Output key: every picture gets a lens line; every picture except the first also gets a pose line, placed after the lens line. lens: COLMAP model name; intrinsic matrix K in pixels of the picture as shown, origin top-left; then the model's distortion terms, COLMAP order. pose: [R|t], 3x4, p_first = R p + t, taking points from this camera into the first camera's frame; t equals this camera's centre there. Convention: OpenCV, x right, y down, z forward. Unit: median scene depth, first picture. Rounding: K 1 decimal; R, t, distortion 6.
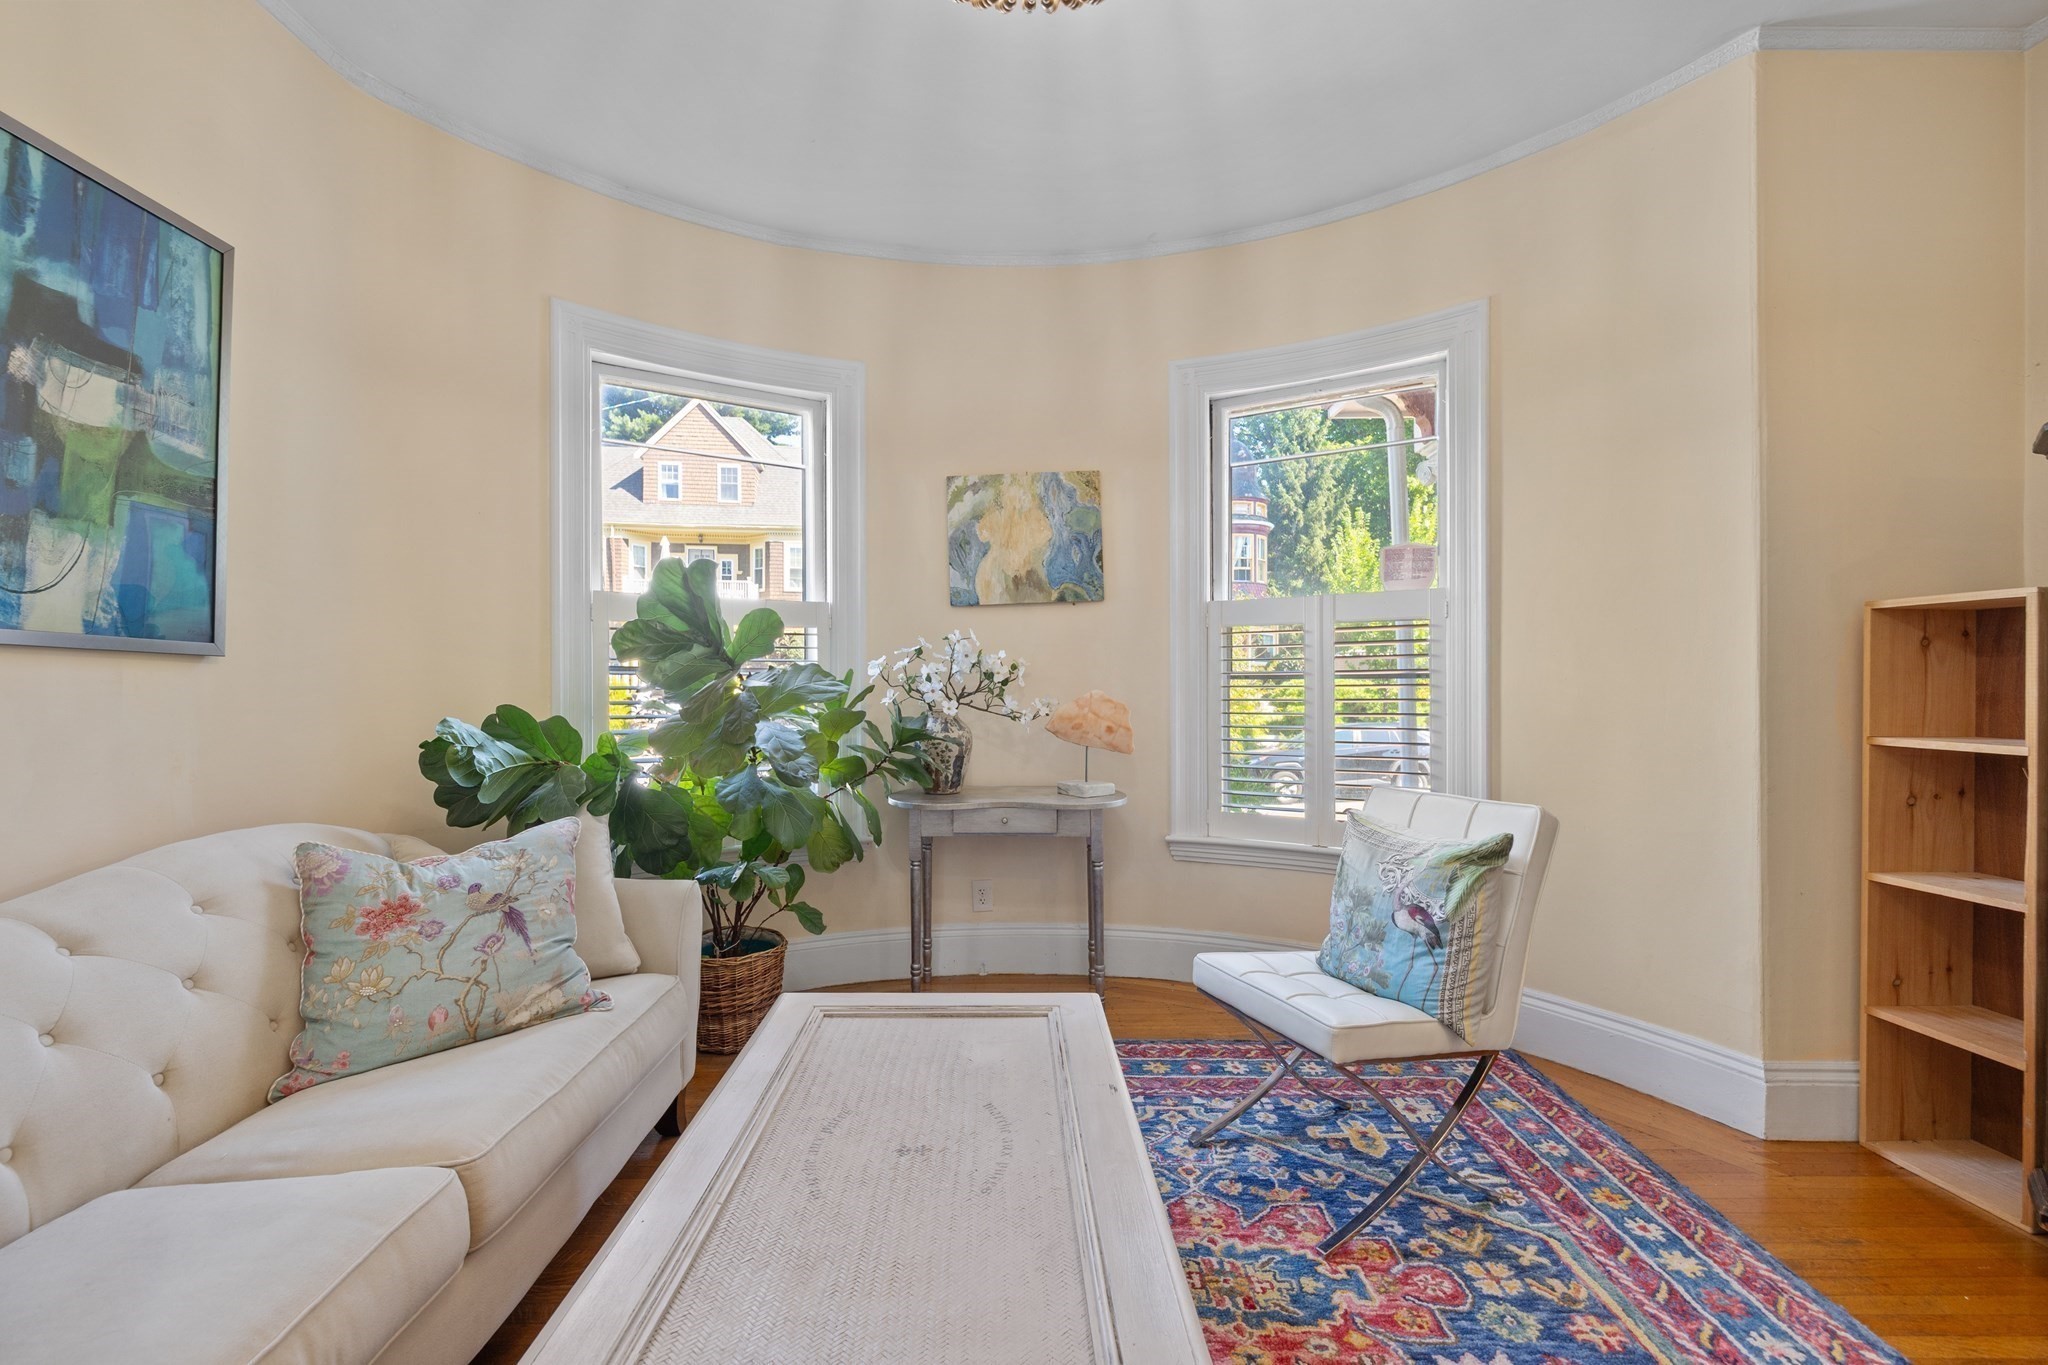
lens RADIAL K [[871.4, 0, 1025.0], [0, 871.4, 687.0], [0, 0, 1]] dist [0.001810, -0.000565]
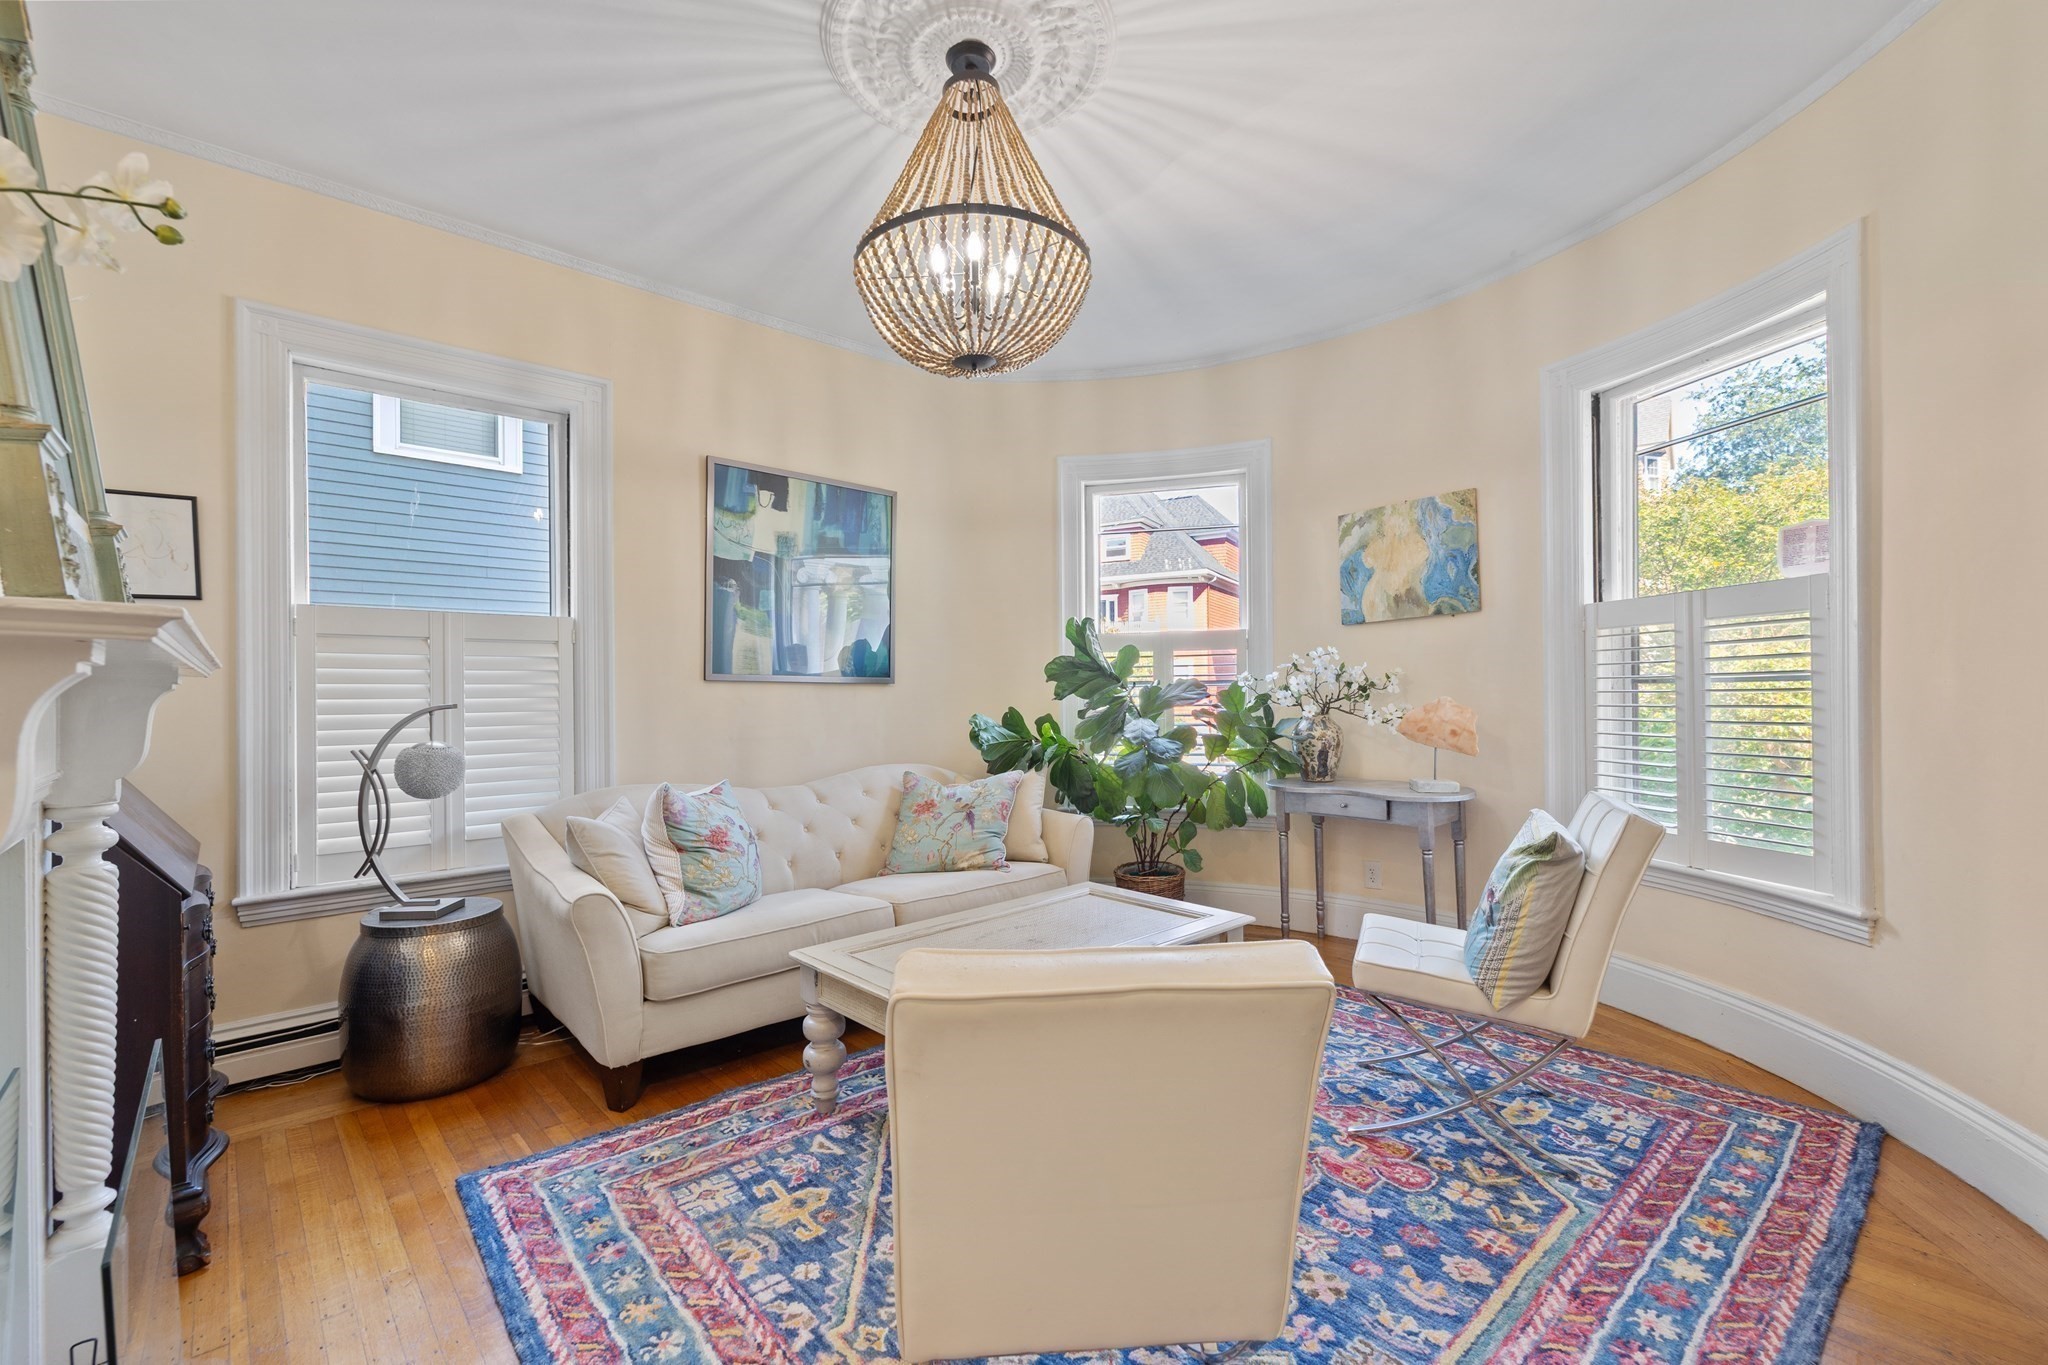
lens RADIAL K [[871.4, 0, 1009.8], [0, 871.4, 690.8], [0, 0, 1]] dist [0.001810, -0.000565]
pose [[0.664790, -0.008412, -0.746983, 0.688165], [0.010113, 0.999946, -0.002260, -0.008169], [0.746961, -0.006051, 0.664840, -0.169841]]
